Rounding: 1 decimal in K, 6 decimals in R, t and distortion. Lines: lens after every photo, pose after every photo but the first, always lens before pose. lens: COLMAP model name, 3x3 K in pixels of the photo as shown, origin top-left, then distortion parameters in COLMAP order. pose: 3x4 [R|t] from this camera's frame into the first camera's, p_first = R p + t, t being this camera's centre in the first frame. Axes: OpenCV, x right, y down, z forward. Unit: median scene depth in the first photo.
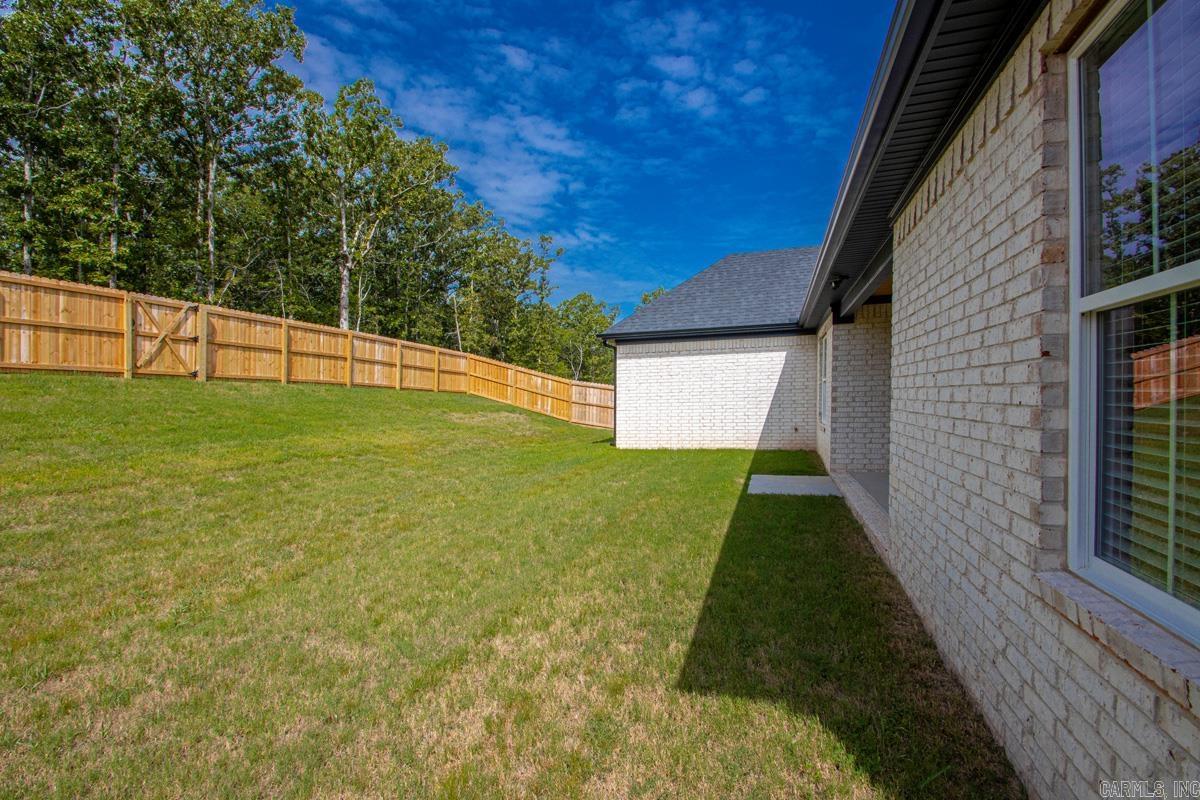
lens RADIAL K [[558.7, 0, 587.0], [0, 558.7, 400.0], [0, 0, 1]] dist [0.016163, -0.017985]
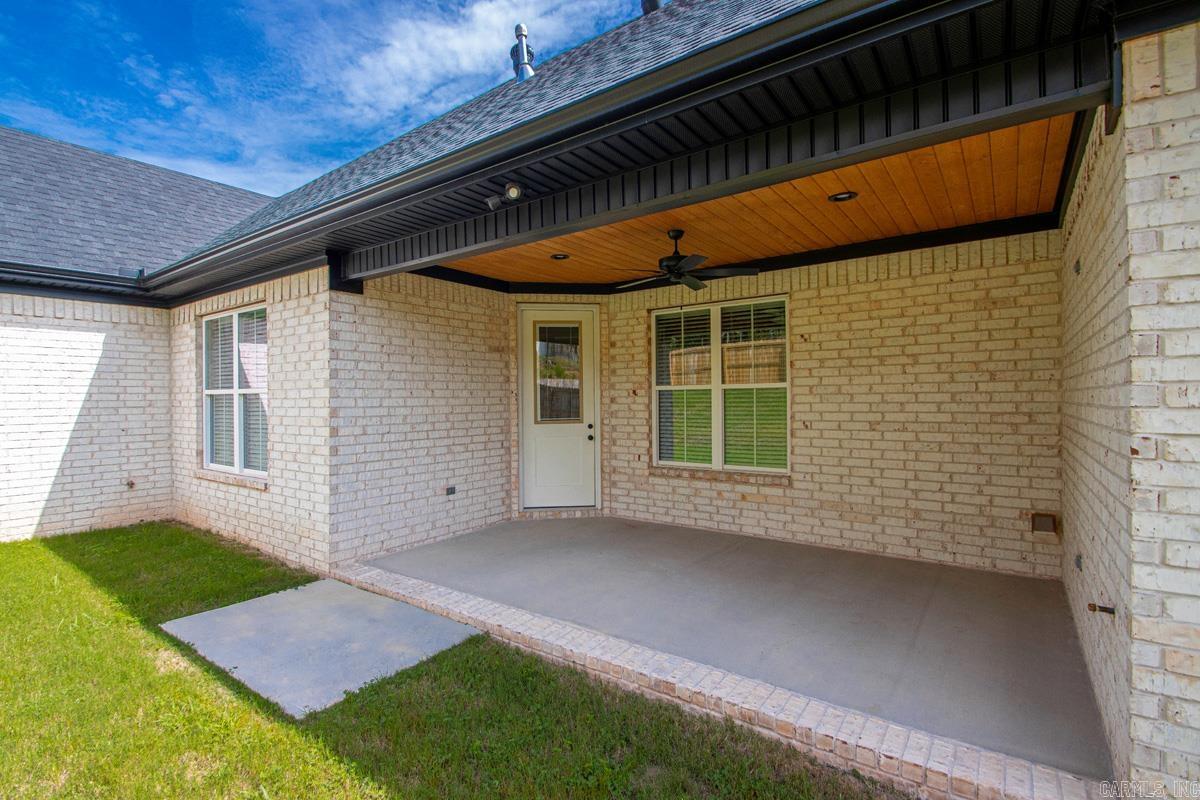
lens RADIAL K [[558.7, 0, 587.0], [0, 558.7, 400.0], [0, 0, 1]] dist [0.016163, -0.017985]
pose [[0.306135, 0.017323, 0.951830, 0.006028], [0.004426, 0.999798, -0.019619, -0.012769], [-0.951978, 0.010219, 0.305997, 0.400476]]
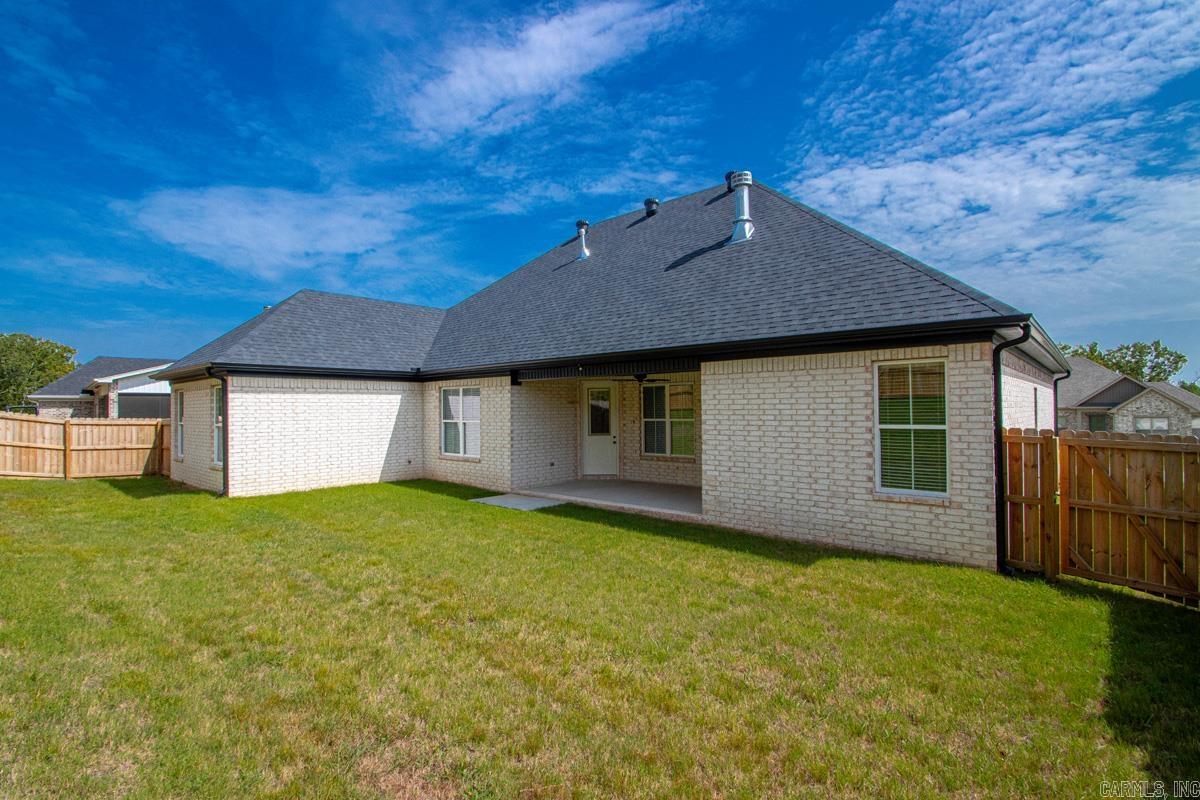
lens RADIAL K [[569.2, 0, 578.8], [0, 569.2, 398.2], [0, 0, 1]] dist [-0.017956, 0.000124]
pose [[0.410082, 0.033325, 0.911439, -0.523515], [0.002926, 0.999279, -0.037853, -0.031591], [-0.912044, 0.018189, 0.409689, 0.171758]]
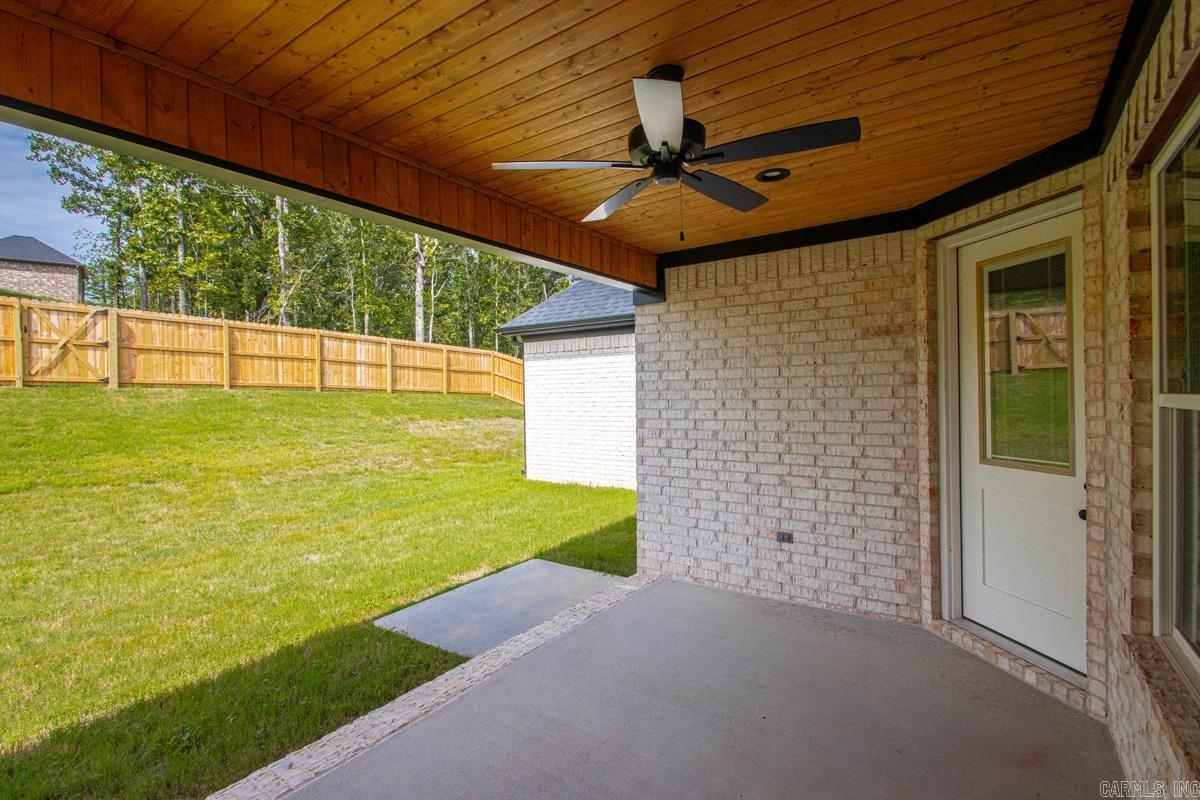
lens RADIAL K [[558.7, 0, 587.0], [0, 558.7, 400.0], [0, 0, 1]] dist [0.016163, -0.017985]
pose [[0.960181, 0.010791, -0.279169, 0.357325], [-0.006857, 0.999863, 0.015065, -0.032692], [0.279293, -0.012551, 0.960124, 0.302011]]
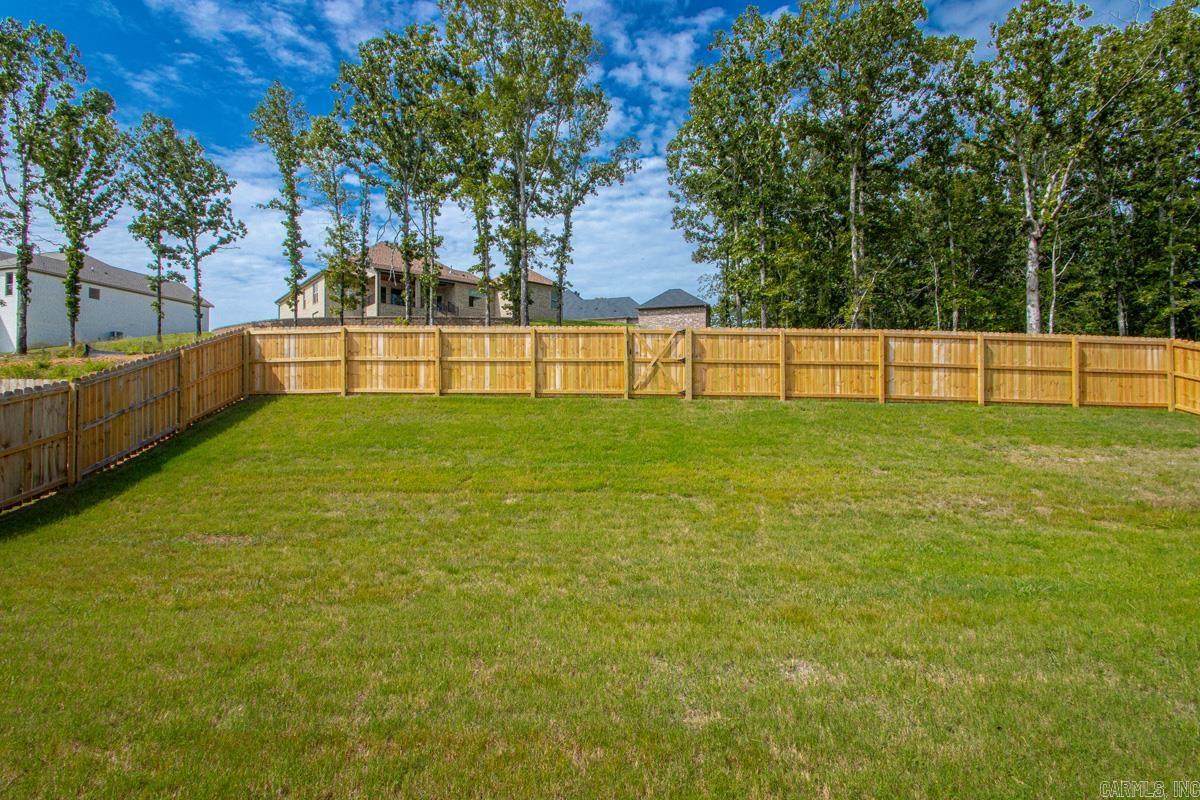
lens RADIAL K [[558.7, 0, 587.0], [0, 558.7, 400.0], [0, 0, 1]] dist [0.016163, -0.017985]
pose [[0.316493, 0.000820, -0.948594, 0.252440], [-0.005495, 0.999984, -0.000969, -0.030650], [0.948579, 0.005519, 0.316493, 0.479033]]
